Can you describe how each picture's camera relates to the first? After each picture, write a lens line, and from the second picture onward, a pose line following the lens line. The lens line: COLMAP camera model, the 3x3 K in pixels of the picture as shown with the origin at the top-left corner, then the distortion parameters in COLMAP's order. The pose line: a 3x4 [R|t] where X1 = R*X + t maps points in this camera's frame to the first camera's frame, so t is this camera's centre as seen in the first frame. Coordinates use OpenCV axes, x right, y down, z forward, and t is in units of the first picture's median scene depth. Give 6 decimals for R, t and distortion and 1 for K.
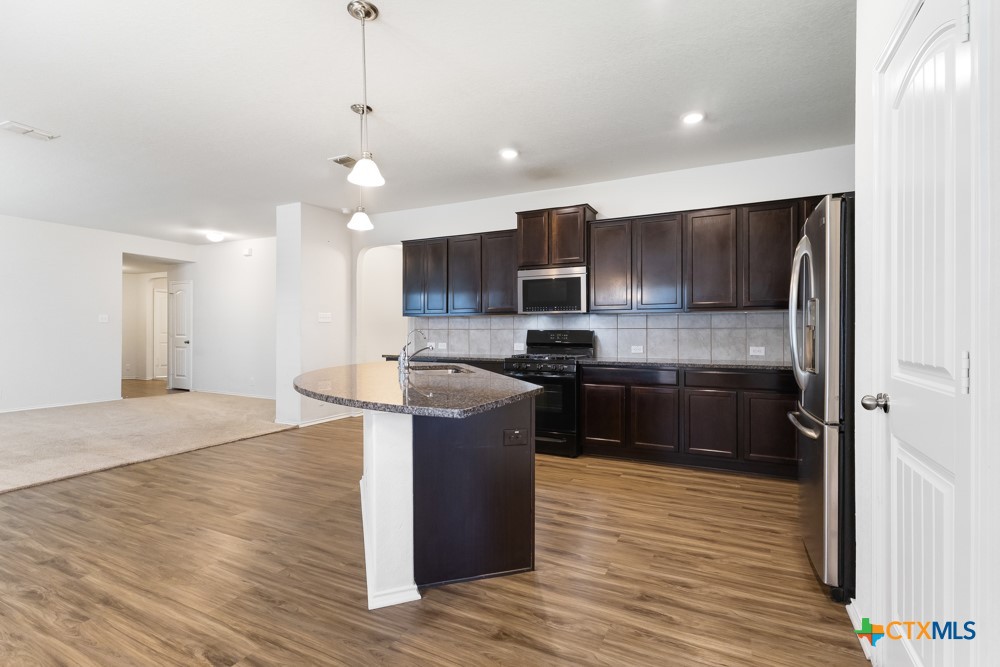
lens RADIAL K [[474.7, 0, 507.1], [0, 474.7, 330.1], [0, 0, 1]] dist [0.003248, 0.000110]
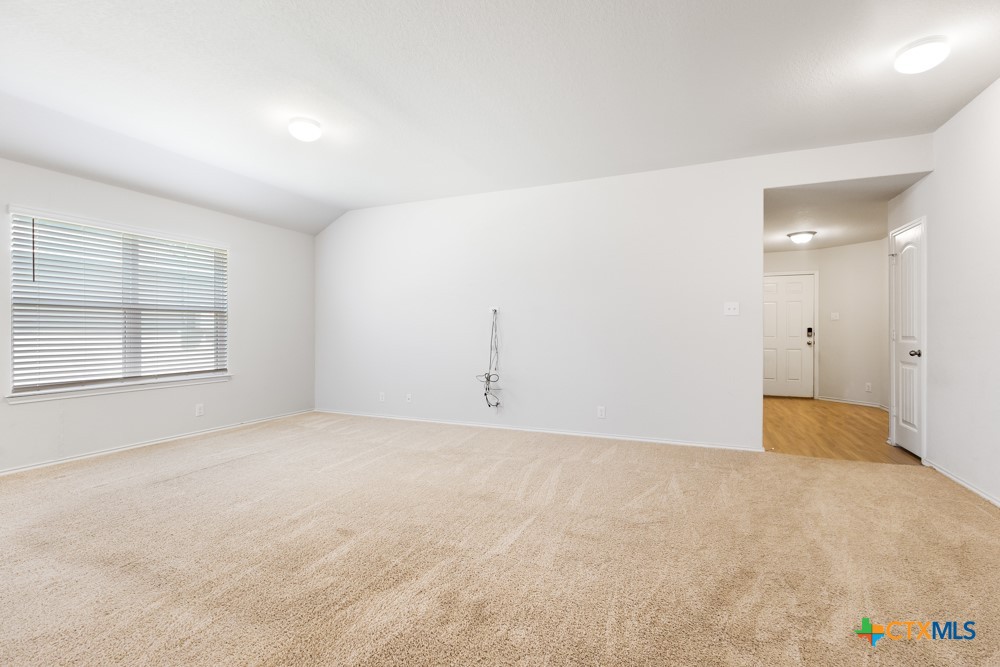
lens RADIAL K [[467.5, 0, 491.4], [0, 467.5, 333.8], [0, 0, 1]] dist [-0.001182, 0.000361]
pose [[0.052149, -0.001802, -0.998638, -0.550022], [-0.001174, 0.999998, -0.001866, 0.016782], [0.998639, 0.001270, 0.052147, 1.288050]]
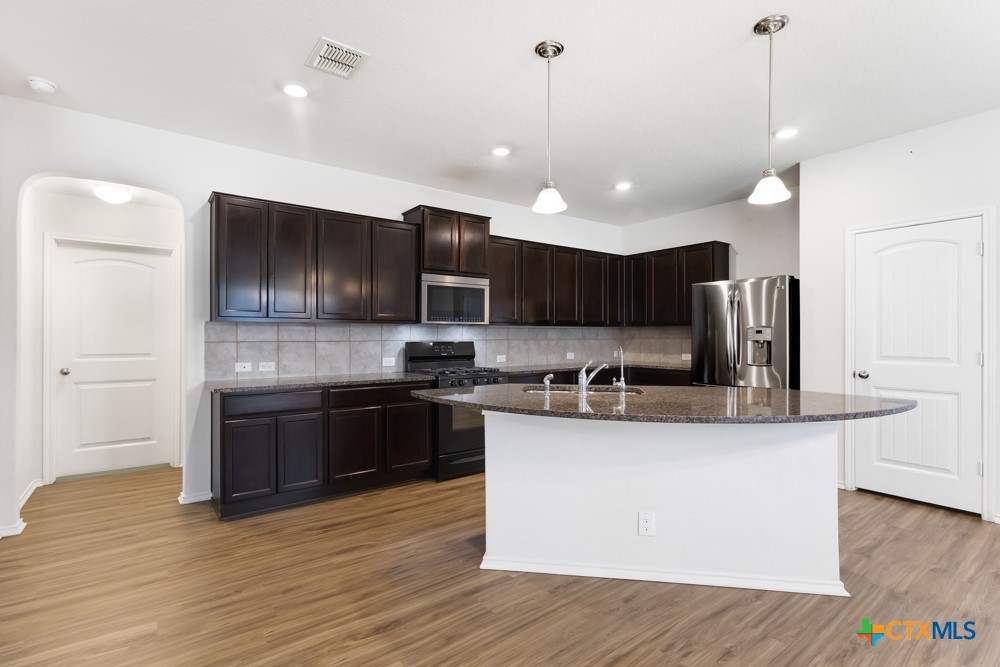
lens RADIAL K [[467.5, 0, 491.4], [0, 467.5, 333.8], [0, 0, 1]] dist [-0.001182, 0.000361]
pose [[0.454595, 0.003161, 0.890692, -0.852479], [-0.000127, 0.999994, -0.003485, -0.015835], [-0.890698, 0.001471, 0.454593, 0.641104]]
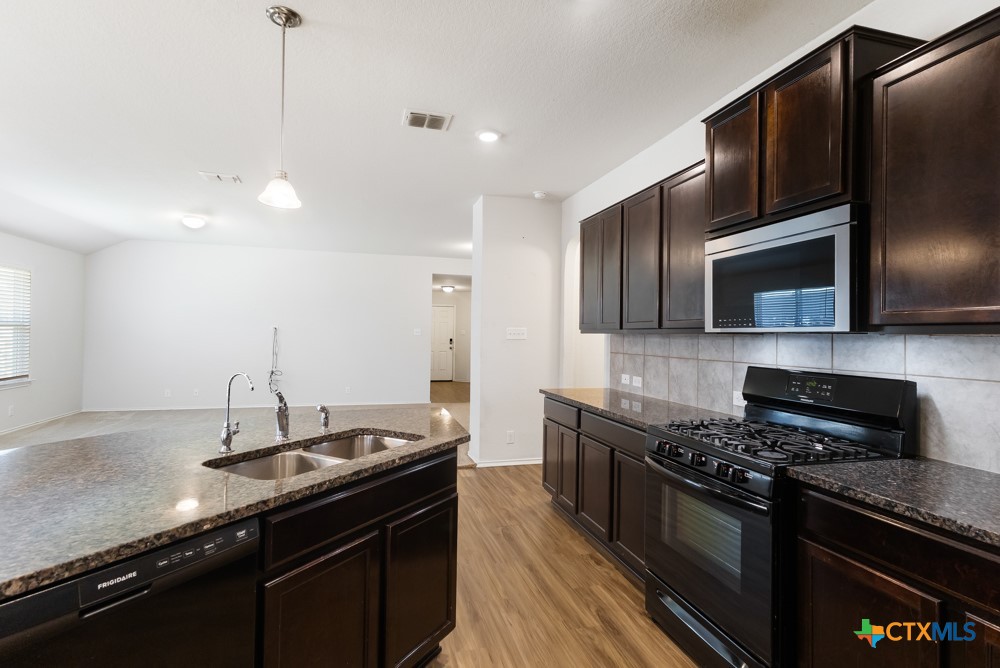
lens RADIAL K [[487.6, 0, 502.1], [0, 487.6, 329.3], [0, 0, 1]] dist [0.016133, 0.000044]
pose [[0.679519, 0.000958, -0.733658, 0.308163], [-0.014190, 0.999829, -0.011837, -0.036936], [0.733521, 0.018454, 0.679416, 0.660844]]
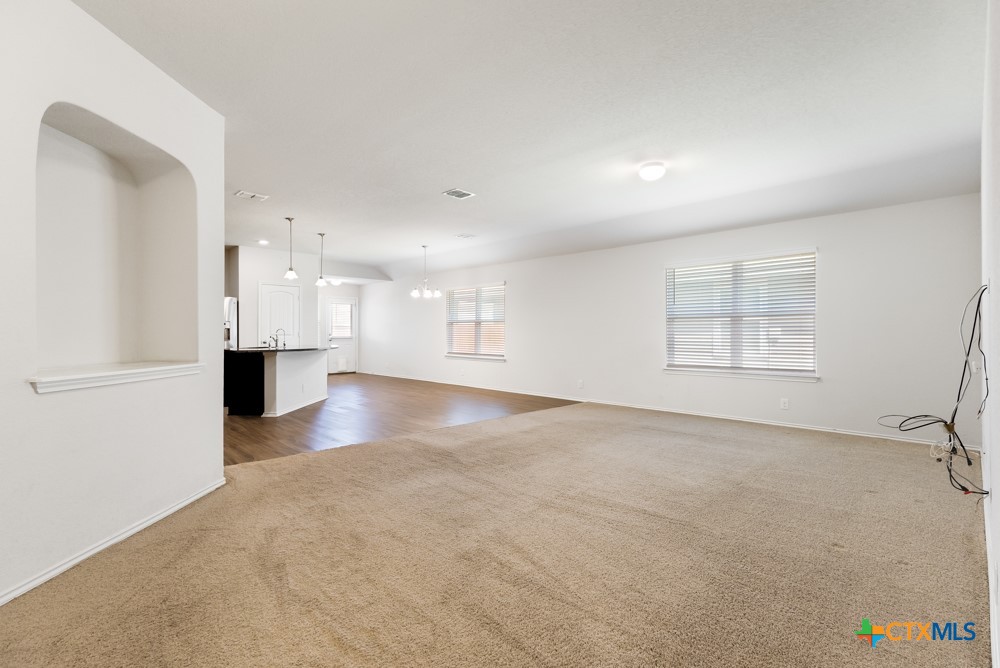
lens RADIAL K [[478.4, 0, 497.4], [0, 478.4, 330.4], [0, 0, 1]] dist [0.013242, 0.000074]
pose [[-0.950752, -0.001496, 0.309949, -1.507401], [-0.002584, 0.999992, -0.003100, 0.008851], [-0.309942, -0.003749, -0.950748, 2.289412]]
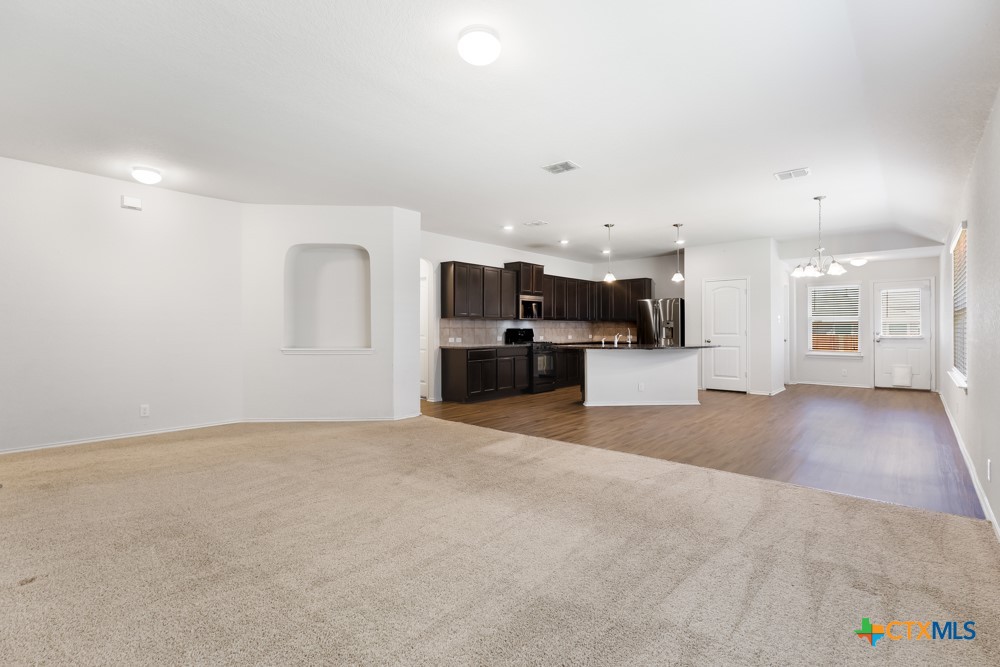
lens RADIAL K [[478.4, 0, 497.4], [0, 478.4, 329.9], [0, 0, 1]] dist [0.013242, 0.000074]
pose [[0.246709, -0.000429, 0.969090, -2.169868], [0.003397, 0.999994, -0.000422, 0.007116], [-0.969084, 0.003396, 0.246709, 0.818673]]
